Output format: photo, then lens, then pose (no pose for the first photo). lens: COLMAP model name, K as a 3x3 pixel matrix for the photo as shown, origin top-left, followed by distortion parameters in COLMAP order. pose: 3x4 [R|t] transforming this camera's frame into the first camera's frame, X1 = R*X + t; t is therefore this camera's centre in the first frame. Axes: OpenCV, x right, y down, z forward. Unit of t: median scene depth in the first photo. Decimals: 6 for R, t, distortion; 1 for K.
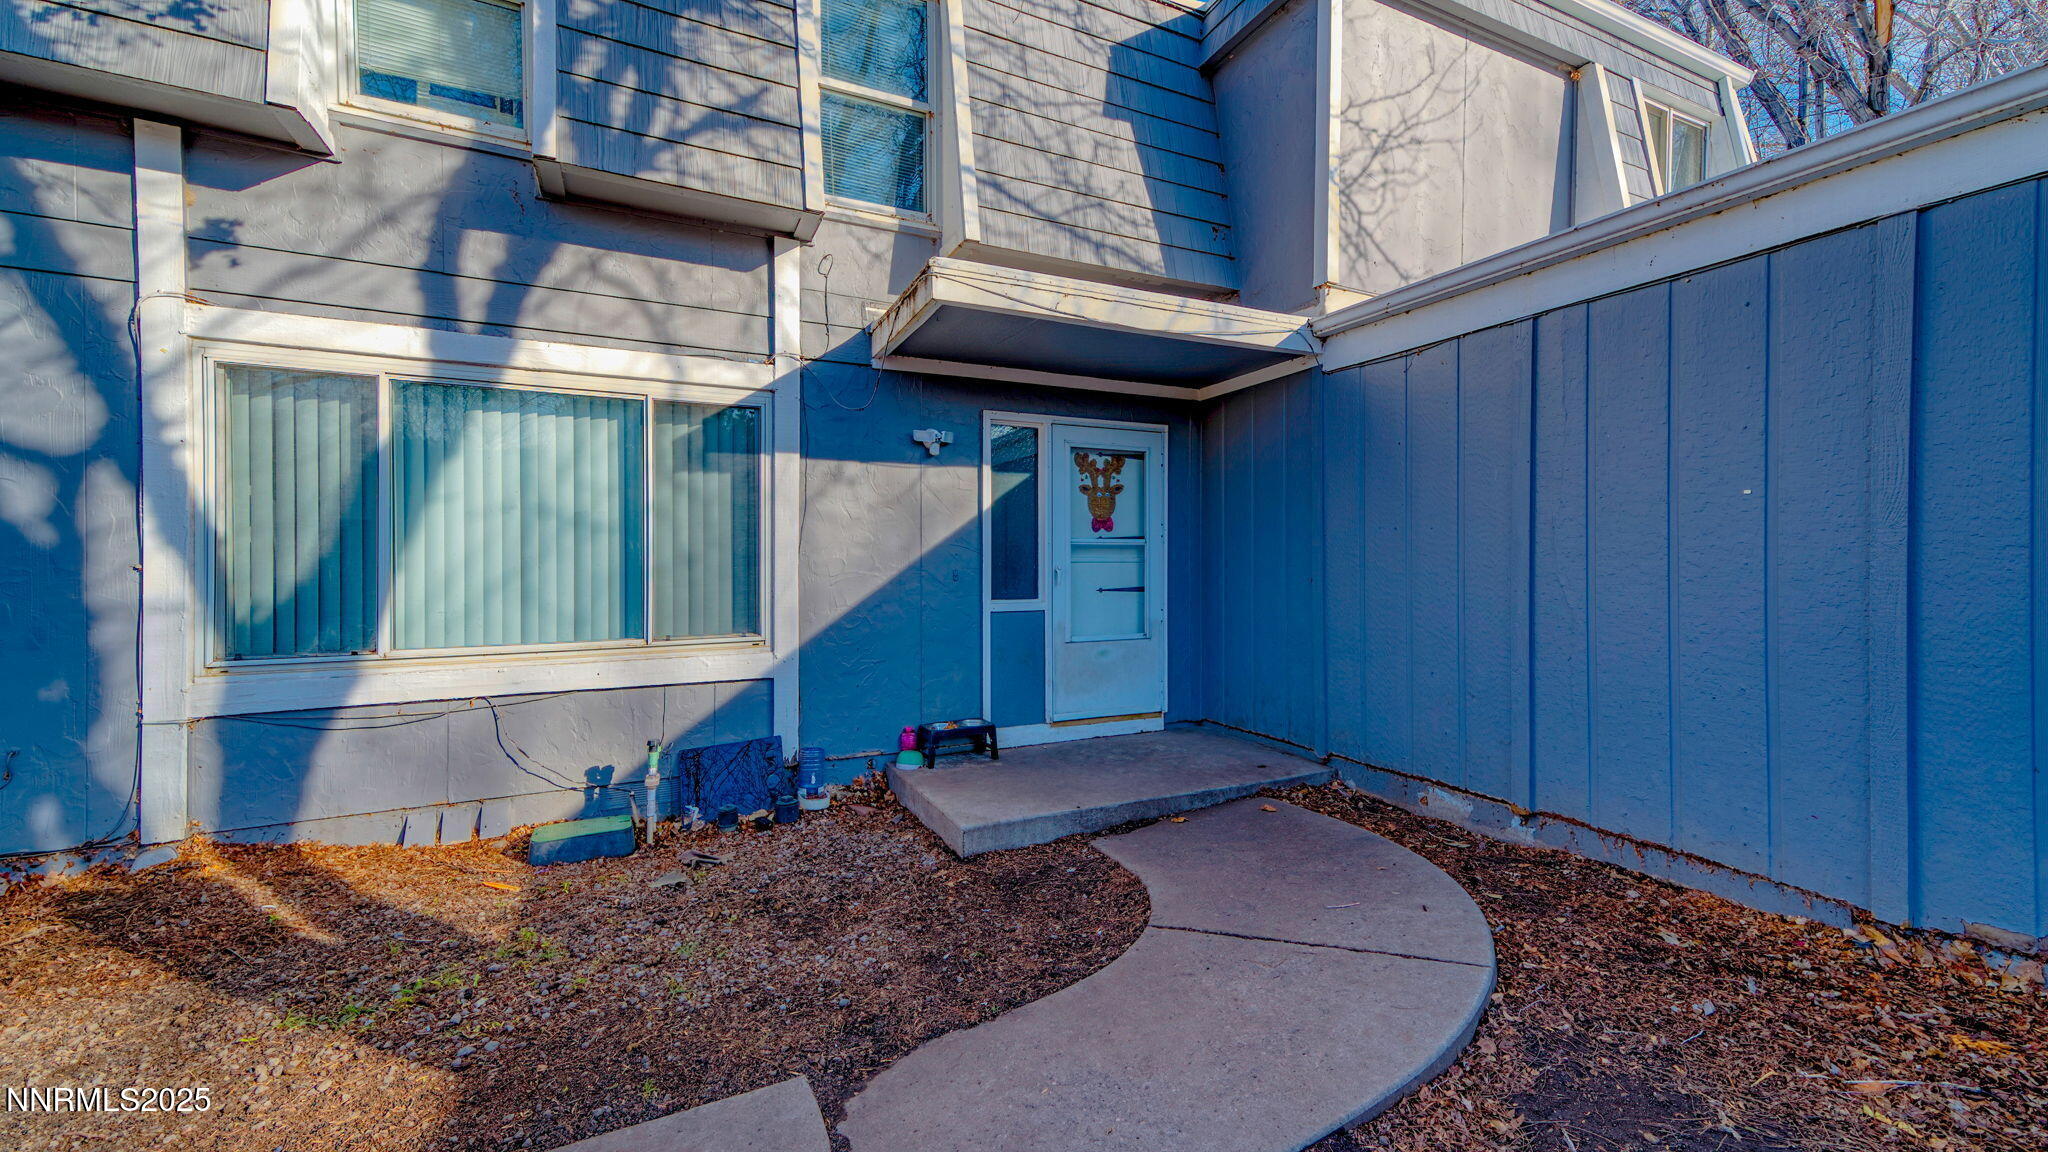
lens RADIAL K [[814.2, 0, 1024.0], [0, 814.2, 576.0], [0, 0, 1]] dist [0.023322, -0.000408]
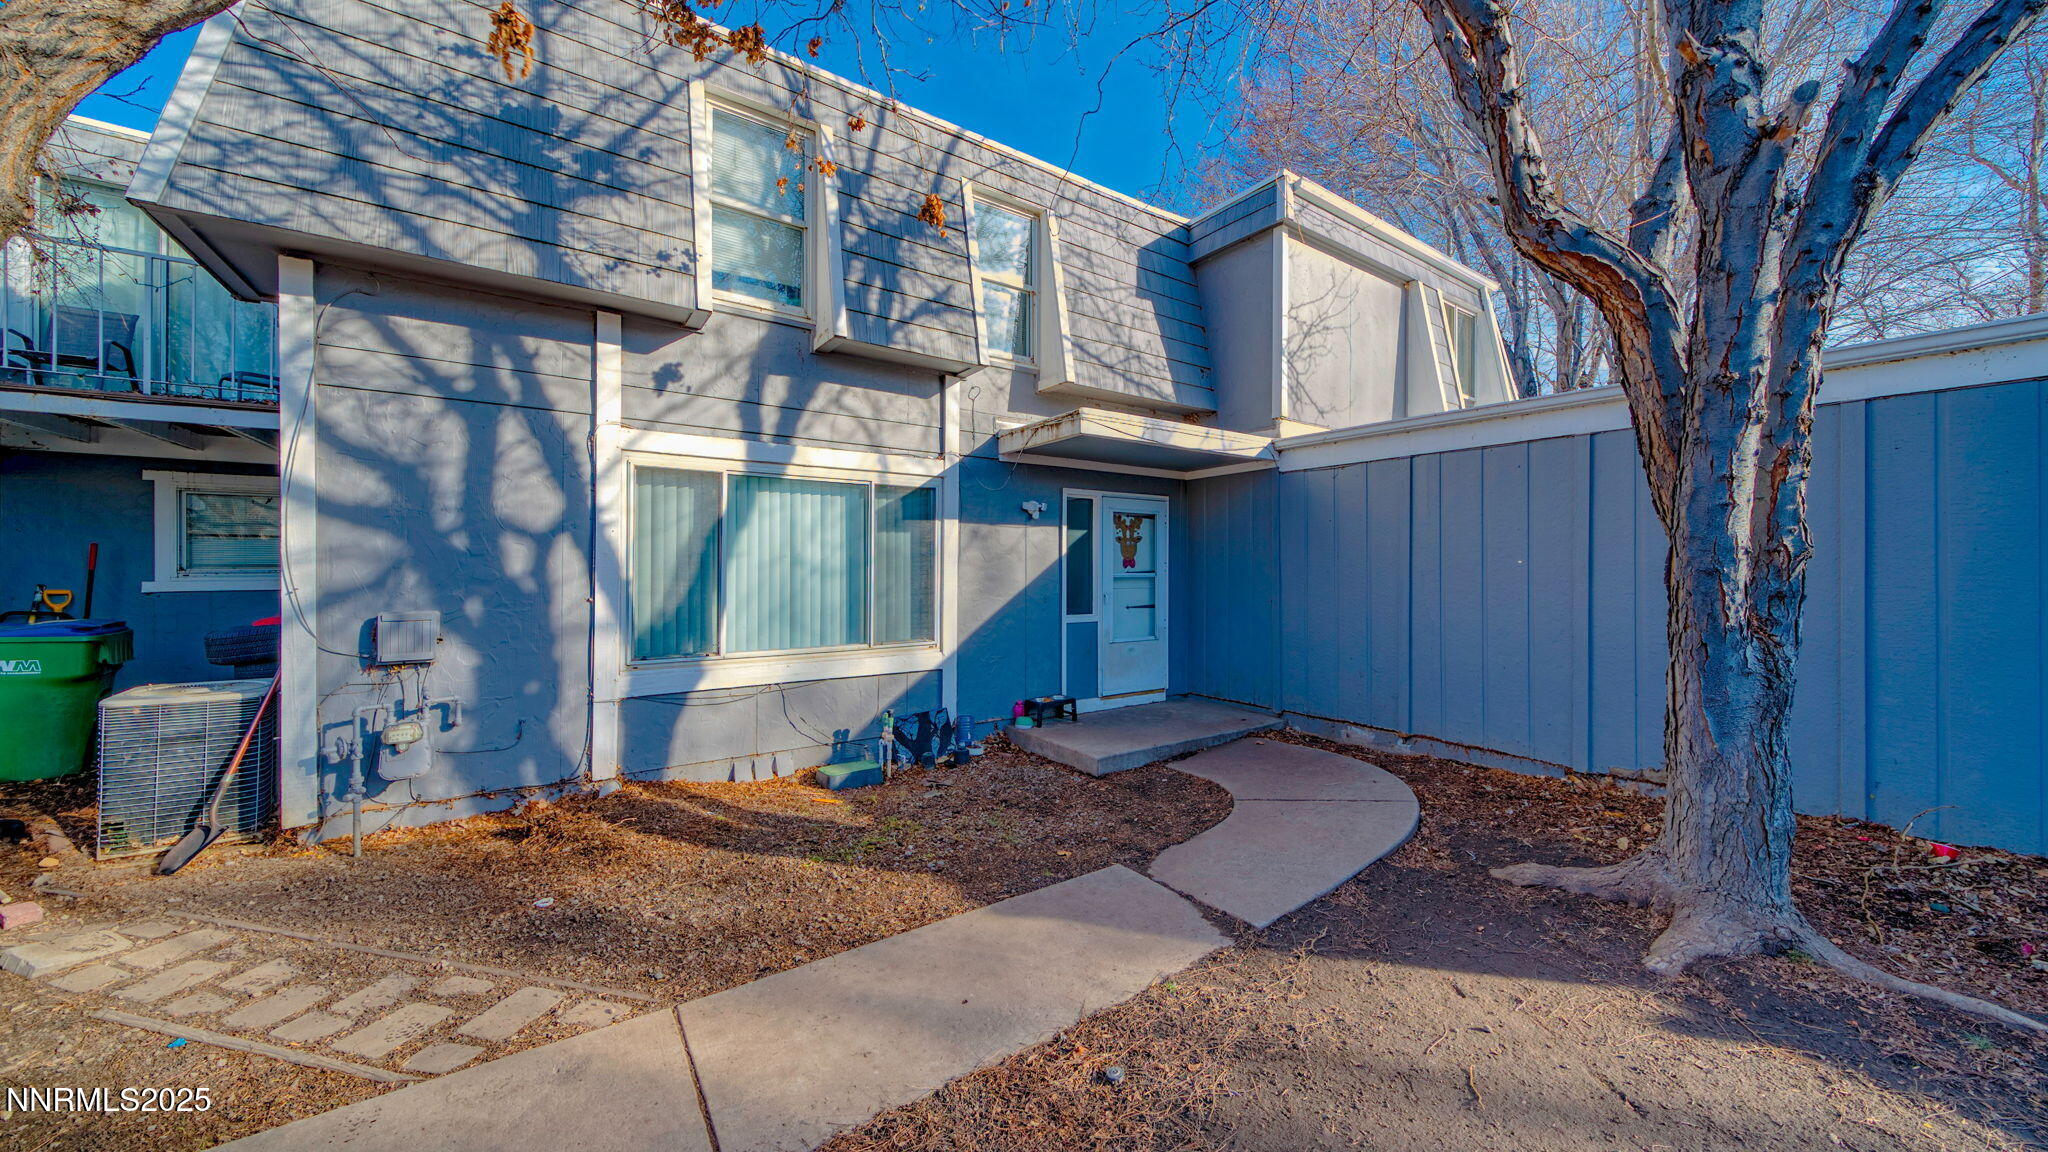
lens RADIAL K [[714.7, 0, 1027.4], [0, 714.7, 577.5], [0, 0, 1]] dist [-0.004689, -0.000038]
pose [[0.987607, 0.002715, 0.156924, -0.377979], [-0.001806, 0.999981, -0.005935, -0.037276], [-0.156937, 0.005578, 0.987593, -0.336616]]
